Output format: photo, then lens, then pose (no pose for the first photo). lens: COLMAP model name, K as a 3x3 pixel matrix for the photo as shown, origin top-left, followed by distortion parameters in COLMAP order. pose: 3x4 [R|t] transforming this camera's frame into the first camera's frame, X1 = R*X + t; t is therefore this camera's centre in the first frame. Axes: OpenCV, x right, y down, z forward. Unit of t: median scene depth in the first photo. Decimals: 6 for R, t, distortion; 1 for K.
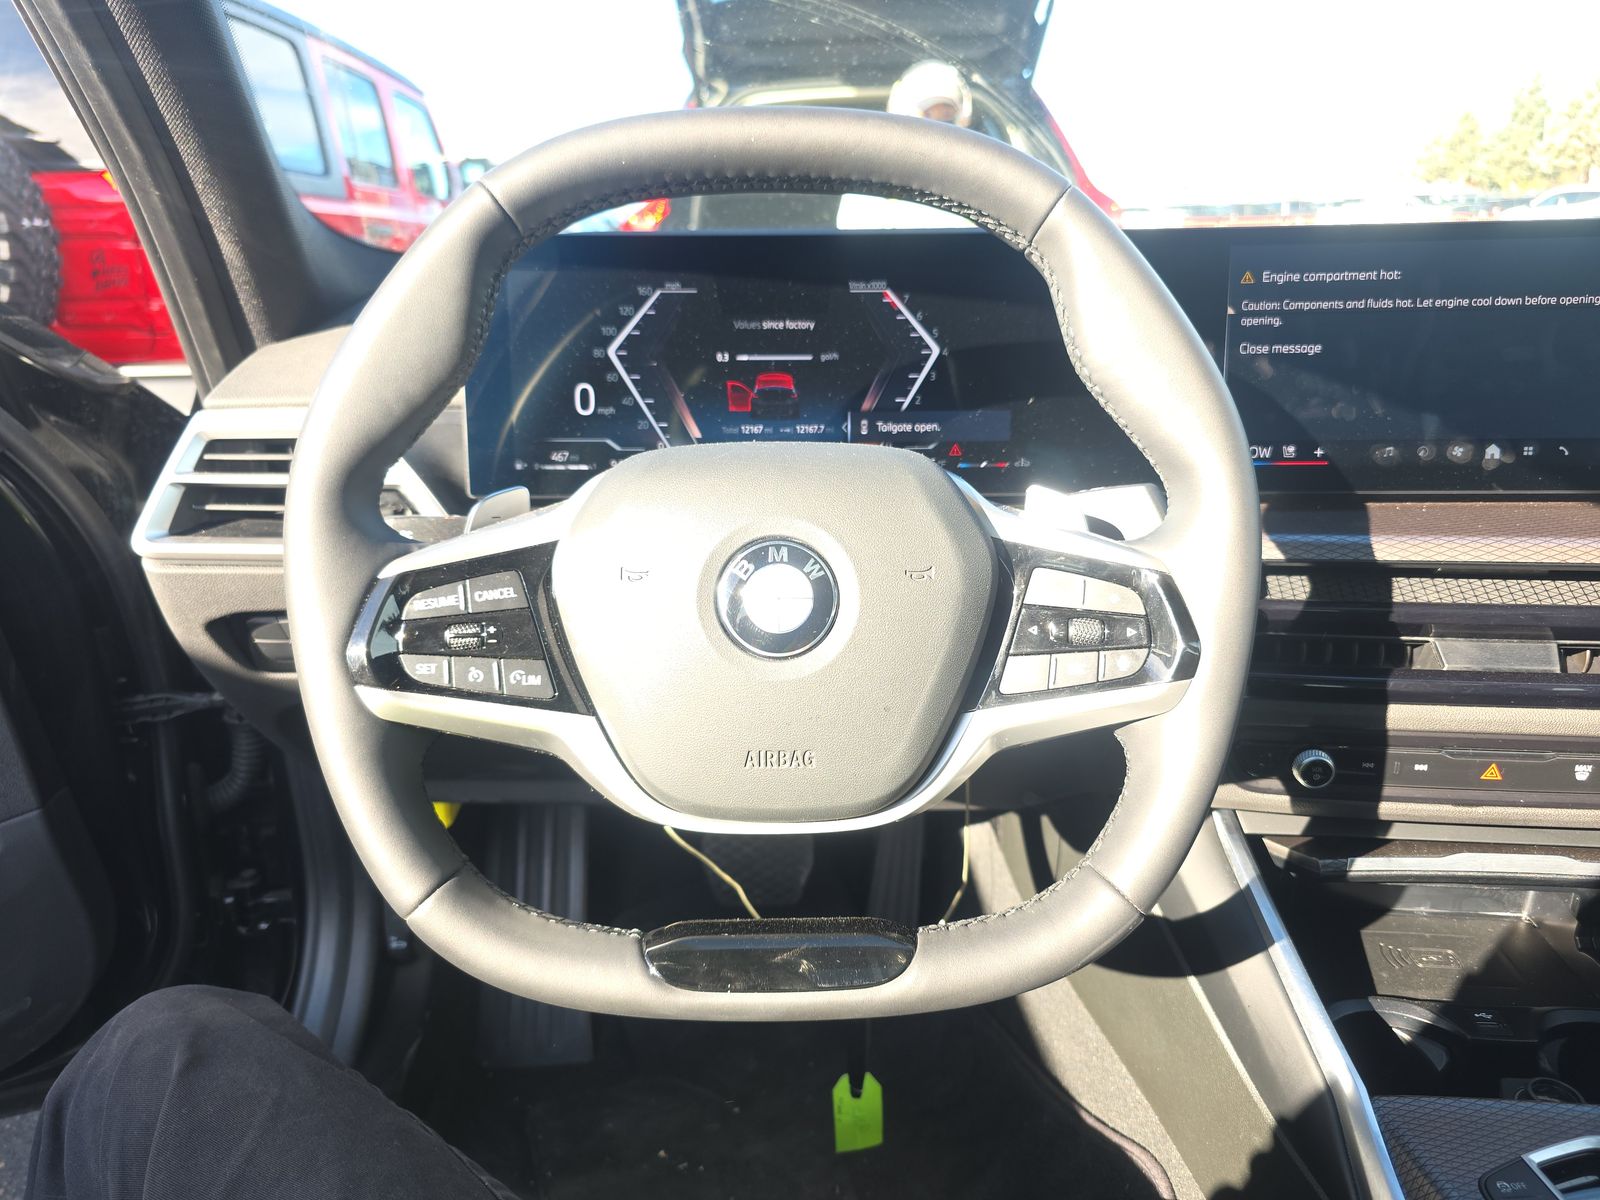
lens RADIAL K [[1074.4, 0, 802.8], [0, 1074.4, 609.6], [0, 0, 1]] dist [0.029434, -0.016937]
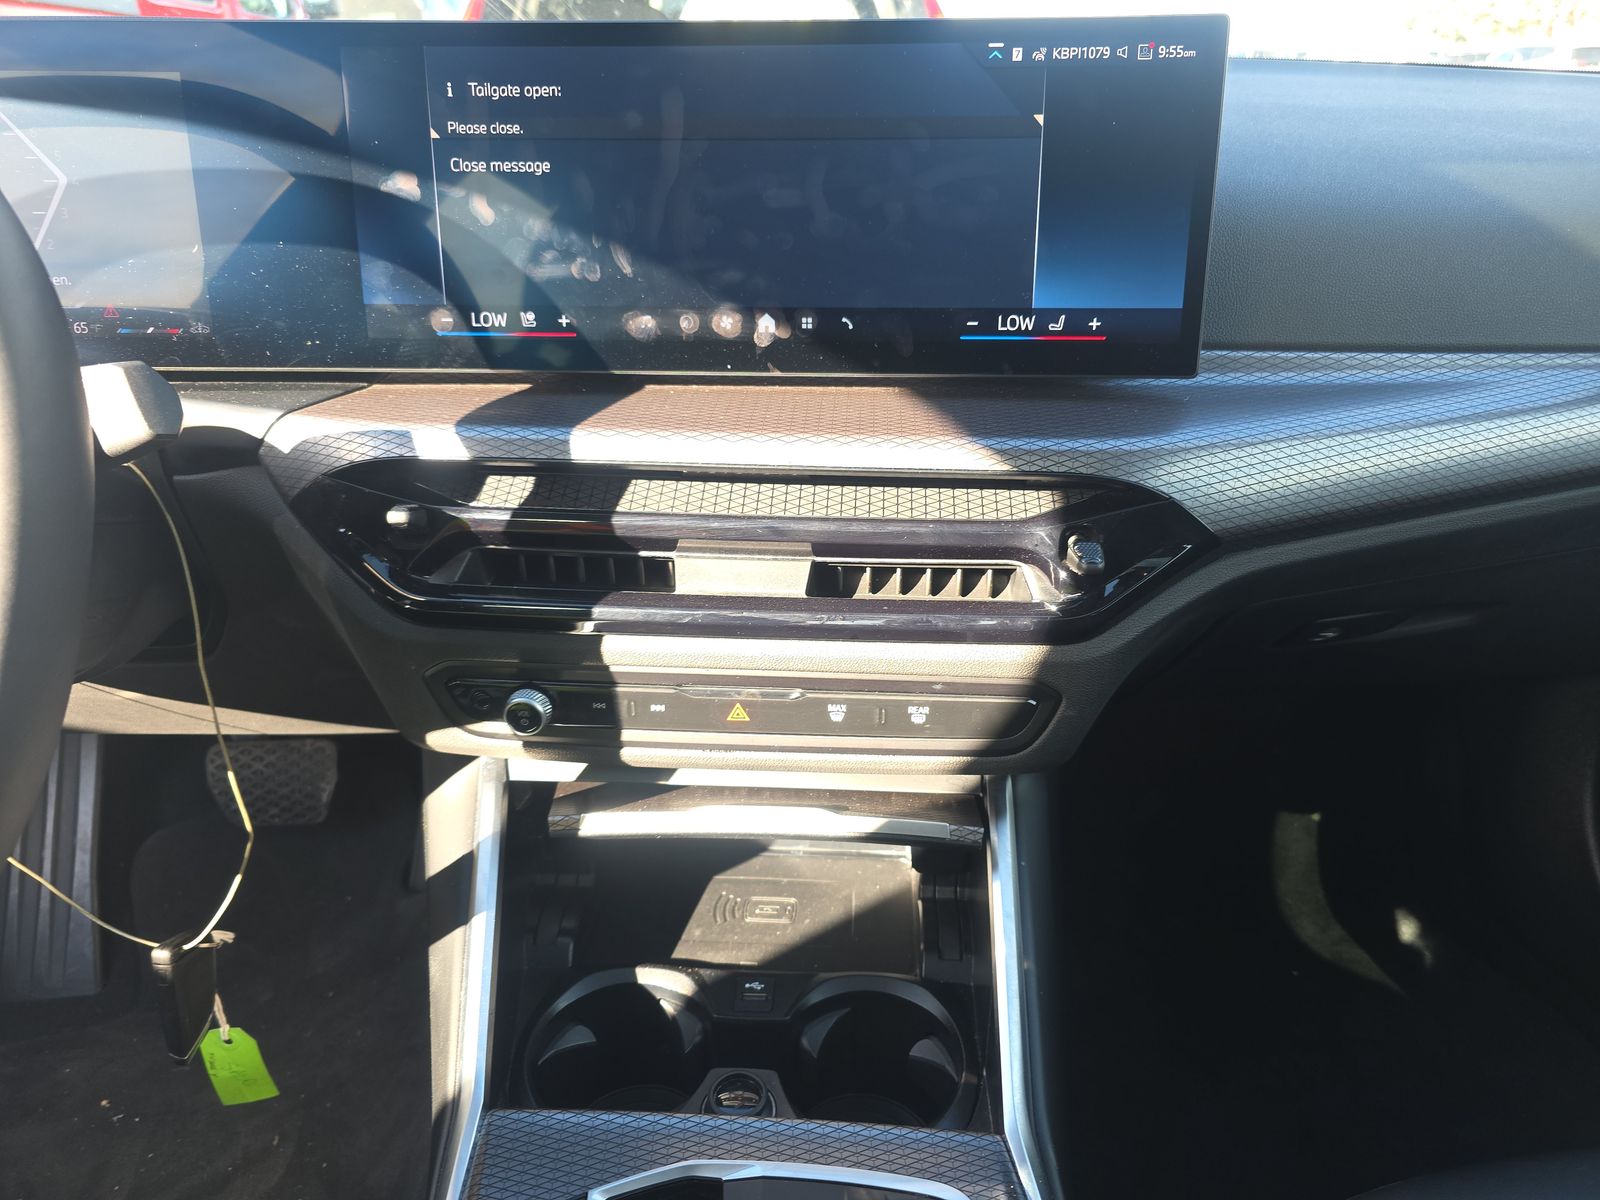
lens RADIAL K [[1074.4, 0, 801.4], [0, 1074.4, 592.6], [0, 0, 1]] dist [0.029434, -0.016937]
pose [[0.998681, -0.002564, 0.051278, 0.609754], [-0.002981, 0.994171, 0.107772, -0.031266], [-0.051256, -0.107783, 0.992852, 0.171123]]
